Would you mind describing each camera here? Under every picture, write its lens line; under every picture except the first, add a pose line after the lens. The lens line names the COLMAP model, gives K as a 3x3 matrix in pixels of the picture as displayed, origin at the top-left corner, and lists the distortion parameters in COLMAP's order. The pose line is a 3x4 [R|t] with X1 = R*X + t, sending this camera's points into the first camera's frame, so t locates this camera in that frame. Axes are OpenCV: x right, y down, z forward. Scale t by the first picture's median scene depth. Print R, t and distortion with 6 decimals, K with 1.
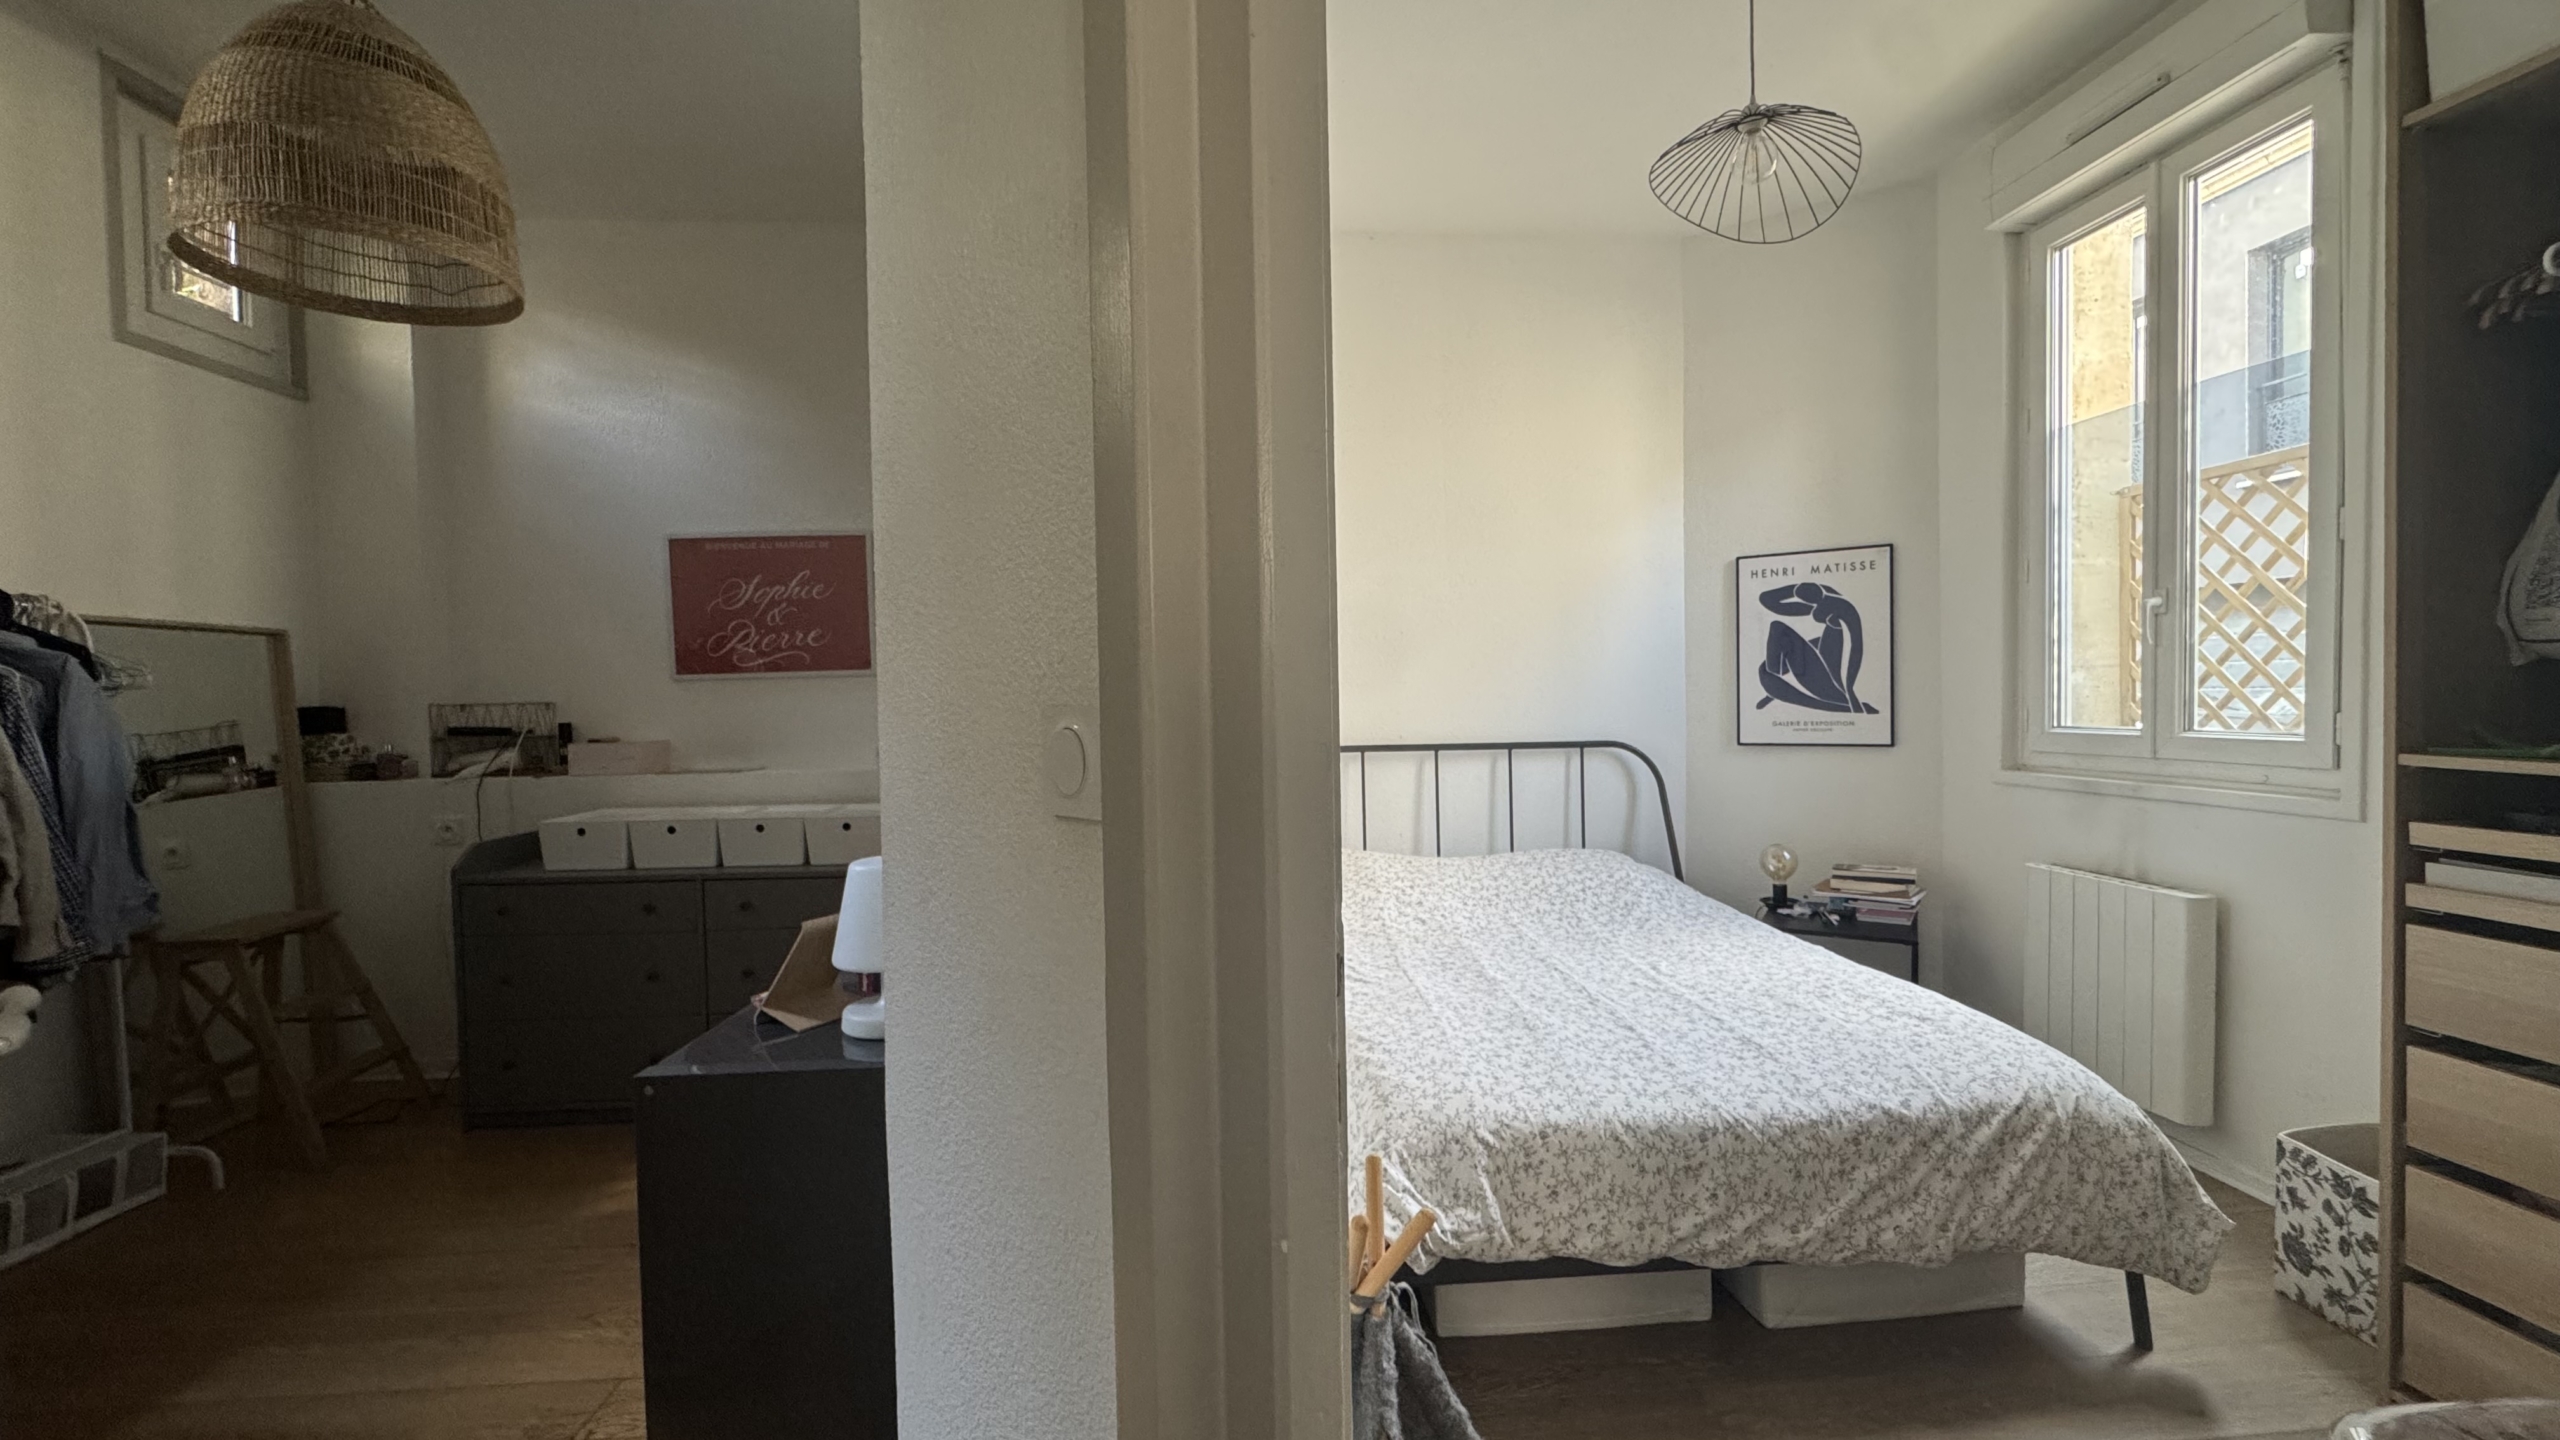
lens RADIAL K [[1023.7, 0, 1279.7], [0, 1023.7, 721.9], [0, 0, 1]] dist [-0.002412, -0.000070]
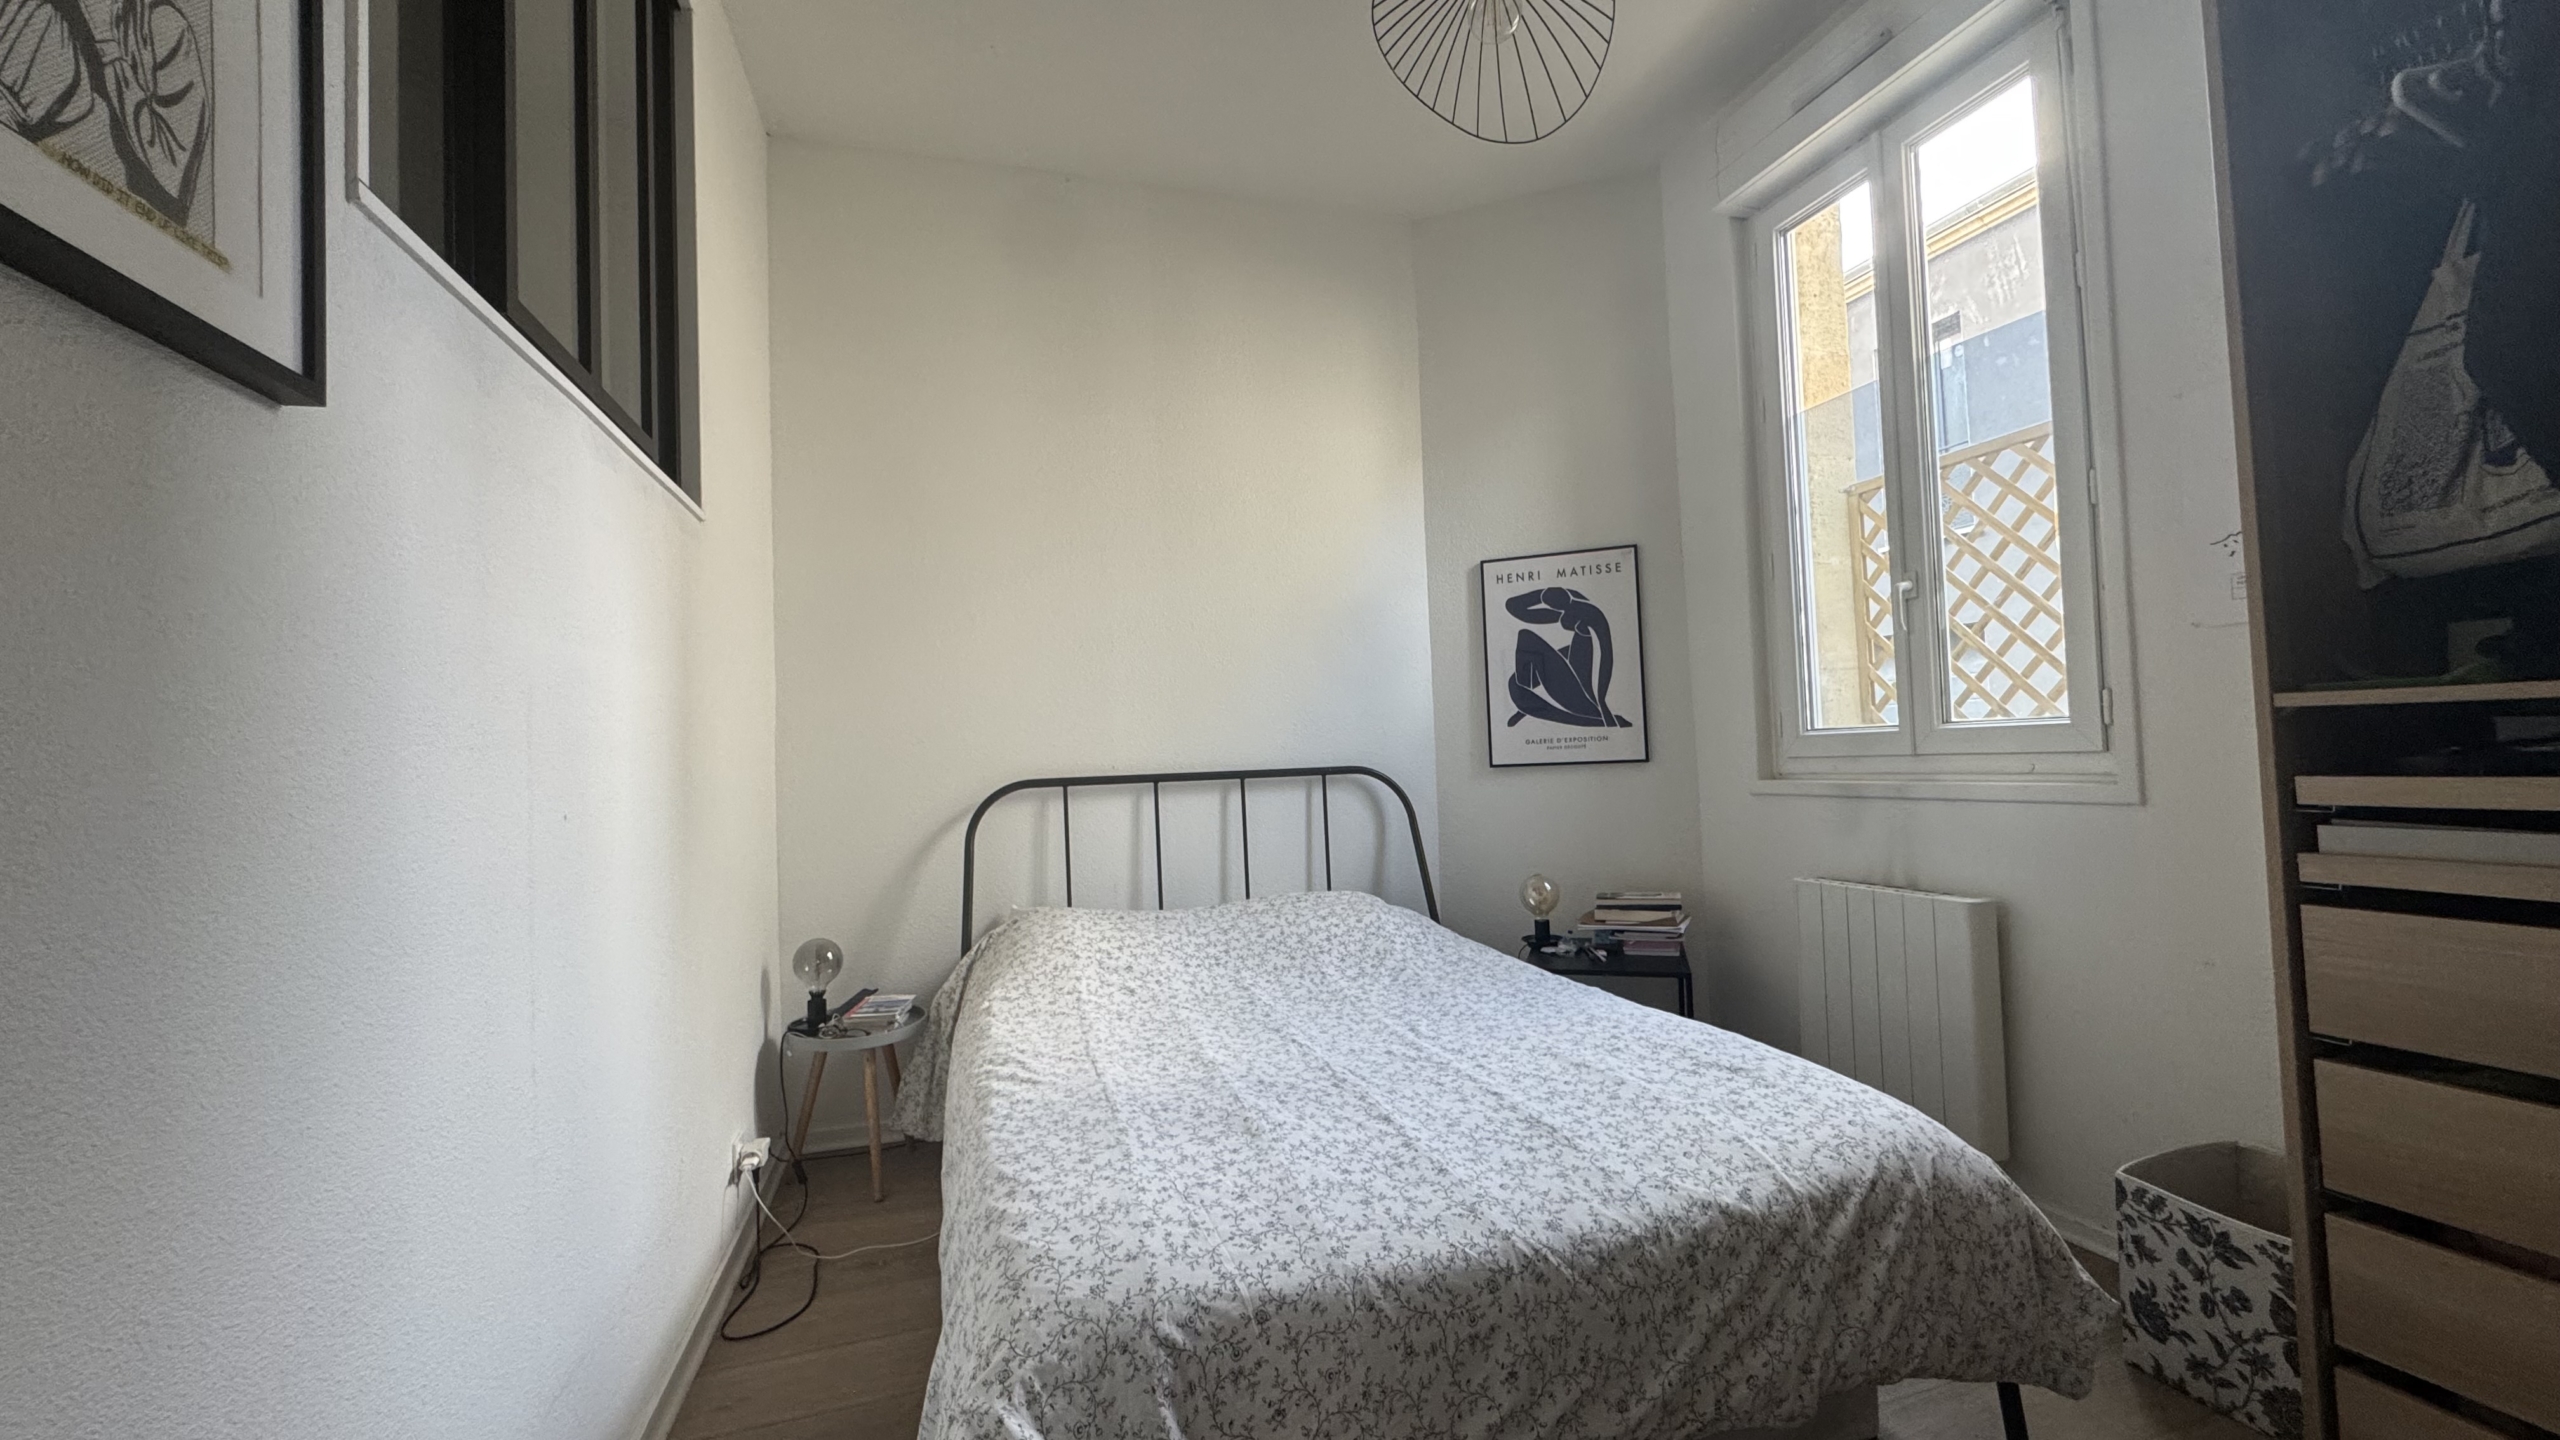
lens RADIAL K [[1023.7, 0, 1279.7], [0, 1023.7, 721.9], [0, 0, 1]] dist [-0.002412, -0.000070]
pose [[0.972614, -0.011890, 0.232122, 0.112548], [0.027396, 0.997593, -0.063692, 0.067201], [-0.230806, 0.068307, 0.970599, 0.317468]]
